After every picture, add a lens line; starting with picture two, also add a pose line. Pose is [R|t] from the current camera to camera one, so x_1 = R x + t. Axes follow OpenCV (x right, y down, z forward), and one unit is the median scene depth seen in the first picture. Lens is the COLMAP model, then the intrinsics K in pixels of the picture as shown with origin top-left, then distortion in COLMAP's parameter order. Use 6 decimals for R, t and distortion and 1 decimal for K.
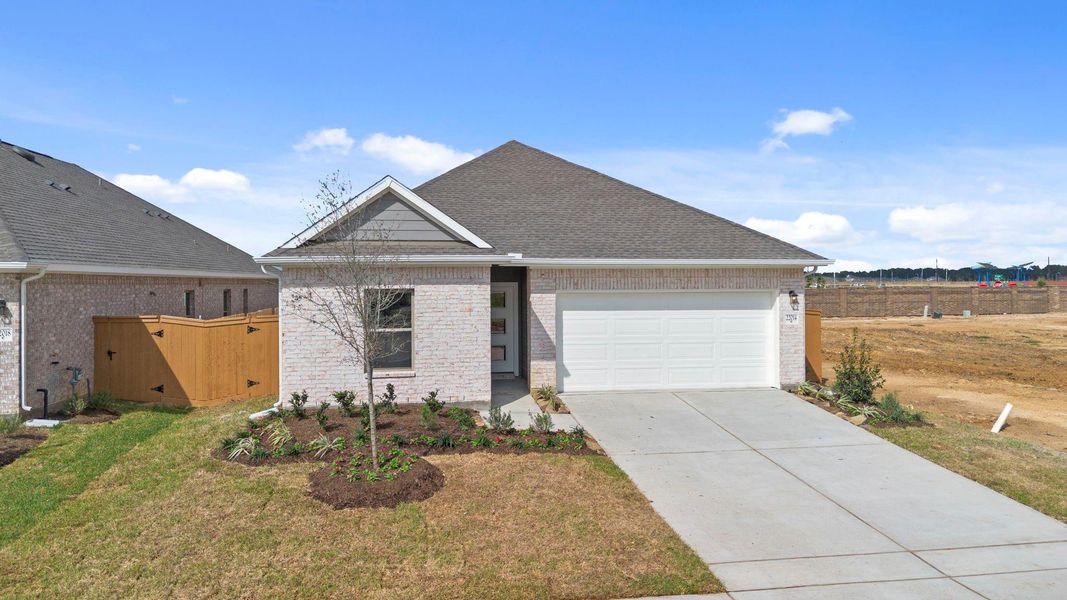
lens RADIAL K [[781.1, 0, 533.6], [0, 781.1, 298.4], [0, 0, 1]] dist [0.033126, -0.001725]
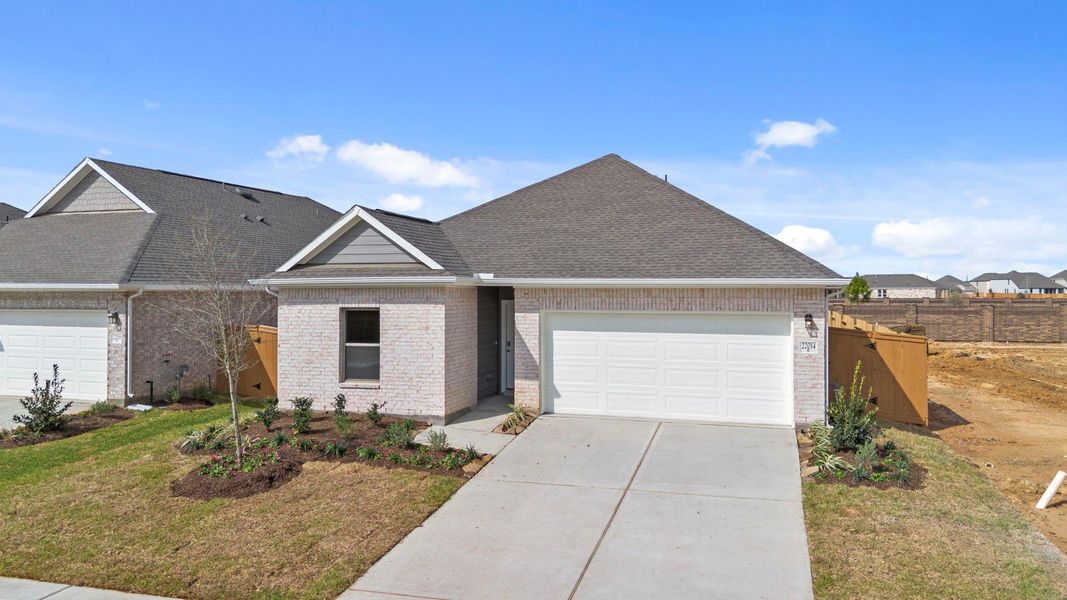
lens RADIAL K [[789.9, 0, 535.8], [0, 789.9, 312.0], [0, 0, 1]] dist [0.043375, -0.000101]
pose [[0.898181, 0.016404, -0.439320, 0.485378], [-0.013377, 0.999861, 0.009987, -0.018616], [0.439423, -0.003093, 0.898275, 0.101101]]
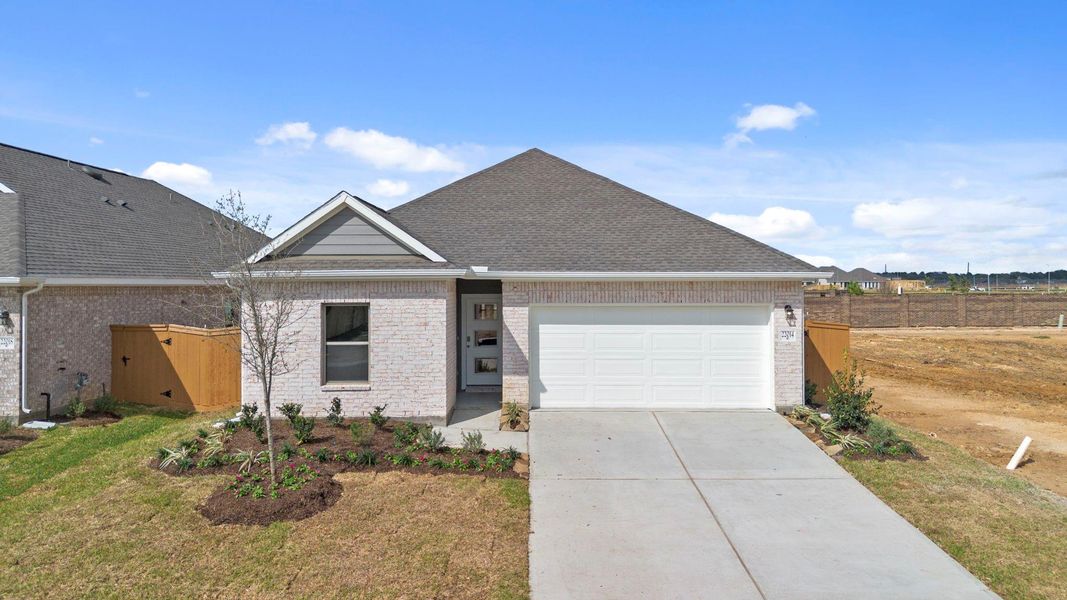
lens RADIAL K [[781.1, 0, 533.6], [0, 781.1, 298.4], [0, 0, 1]] dist [0.033126, -0.001725]
pose [[0.985708, 0.005158, -0.168383, 0.207455], [-0.005515, 0.999983, -0.001651, -0.016079], [0.168372, 0.002556, 0.985720, 0.040698]]
